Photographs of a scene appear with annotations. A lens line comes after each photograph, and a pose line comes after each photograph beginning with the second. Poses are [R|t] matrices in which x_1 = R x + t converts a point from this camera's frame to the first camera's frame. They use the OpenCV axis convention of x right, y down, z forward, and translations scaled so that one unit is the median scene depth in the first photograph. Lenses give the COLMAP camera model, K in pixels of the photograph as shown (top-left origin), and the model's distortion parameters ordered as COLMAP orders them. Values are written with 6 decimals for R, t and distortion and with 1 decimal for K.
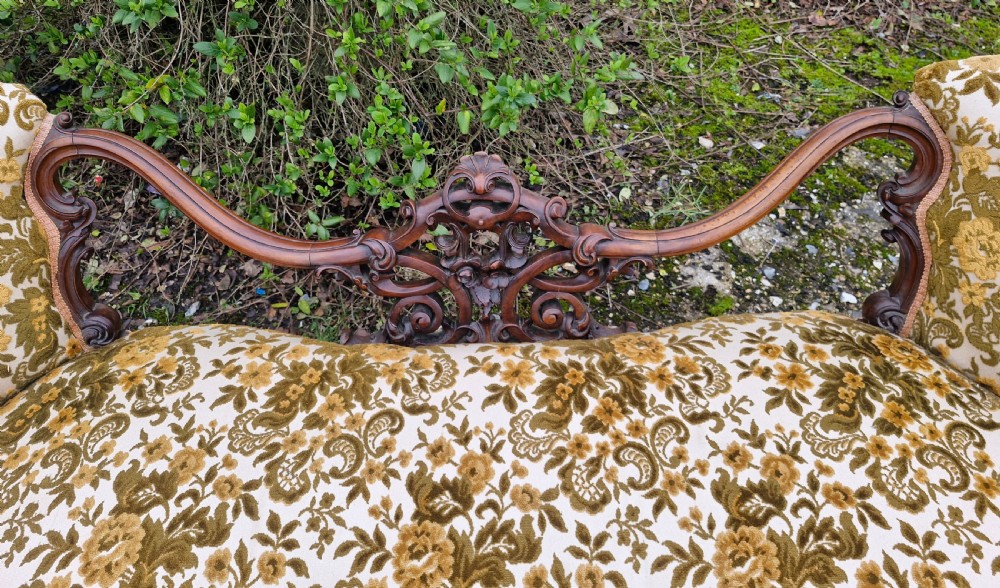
lens RADIAL K [[698.2, 0, 490.6], [0, 698.2, 208.3], [0, 0, 1]] dist [0.058043, -0.029687]
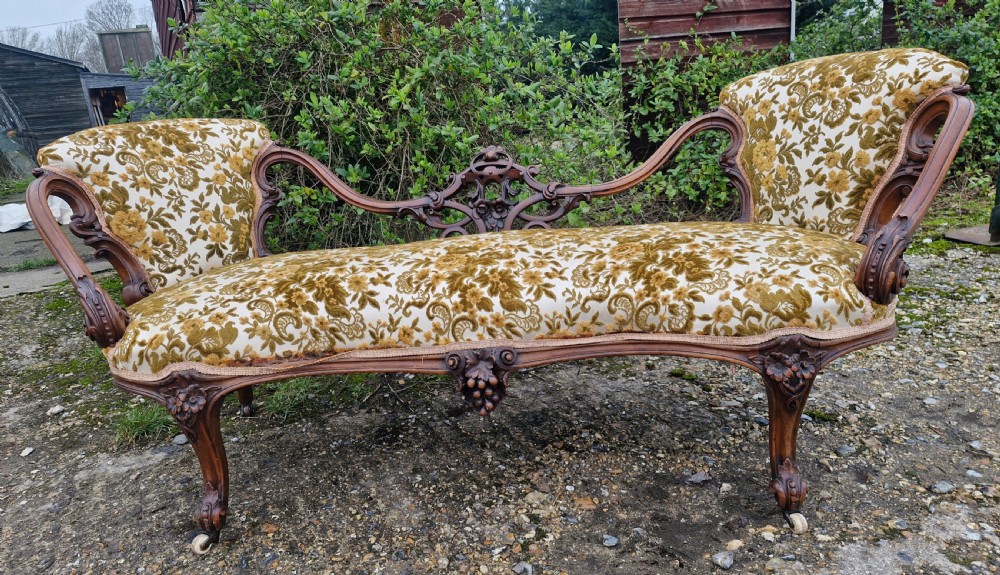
lens RADIAL K [[688.7, 0, 498.2], [0, 688.7, 279.7], [0, 0, 1]] dist [0.092543, -0.103940]
pose [[0.997294, -0.028563, -0.067745, 0.130336], [-0.009237, 0.865465, -0.500884, 1.266318], [0.072938, 0.500155, 0.862859, -0.450411]]
